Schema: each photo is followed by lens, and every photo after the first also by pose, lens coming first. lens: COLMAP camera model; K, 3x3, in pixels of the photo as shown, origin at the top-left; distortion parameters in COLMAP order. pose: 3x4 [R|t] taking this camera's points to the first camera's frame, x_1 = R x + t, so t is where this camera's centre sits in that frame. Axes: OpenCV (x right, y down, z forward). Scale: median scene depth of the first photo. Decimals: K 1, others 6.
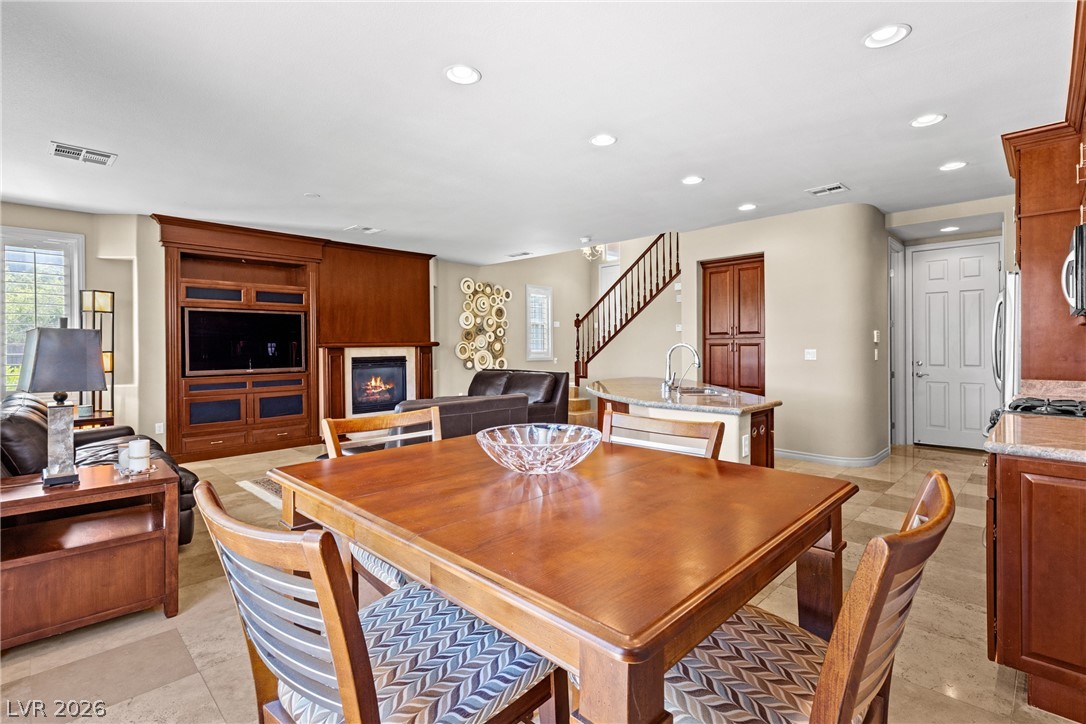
lens RADIAL K [[495.9, 0, 550.9], [0, 495.9, 346.6], [0, 0, 1]] dist [0.003745, -0.001960]
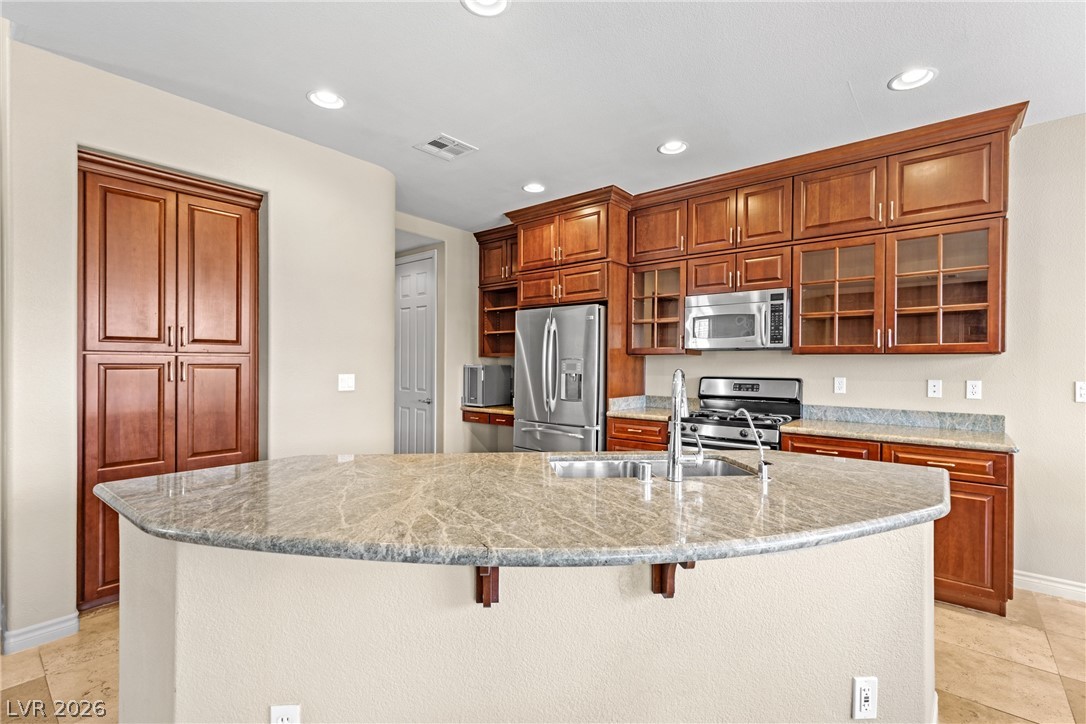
lens RADIAL K [[495.9, 0, 538.4], [0, 495.9, 368.5], [0, 0, 1]] dist [0.003745, -0.001960]
pose [[-0.069368, -0.002316, 0.997588, -0.103153], [-0.007214, 0.999972, 0.001820, -0.004217], [-0.997565, -0.007071, -0.069383, 0.637542]]
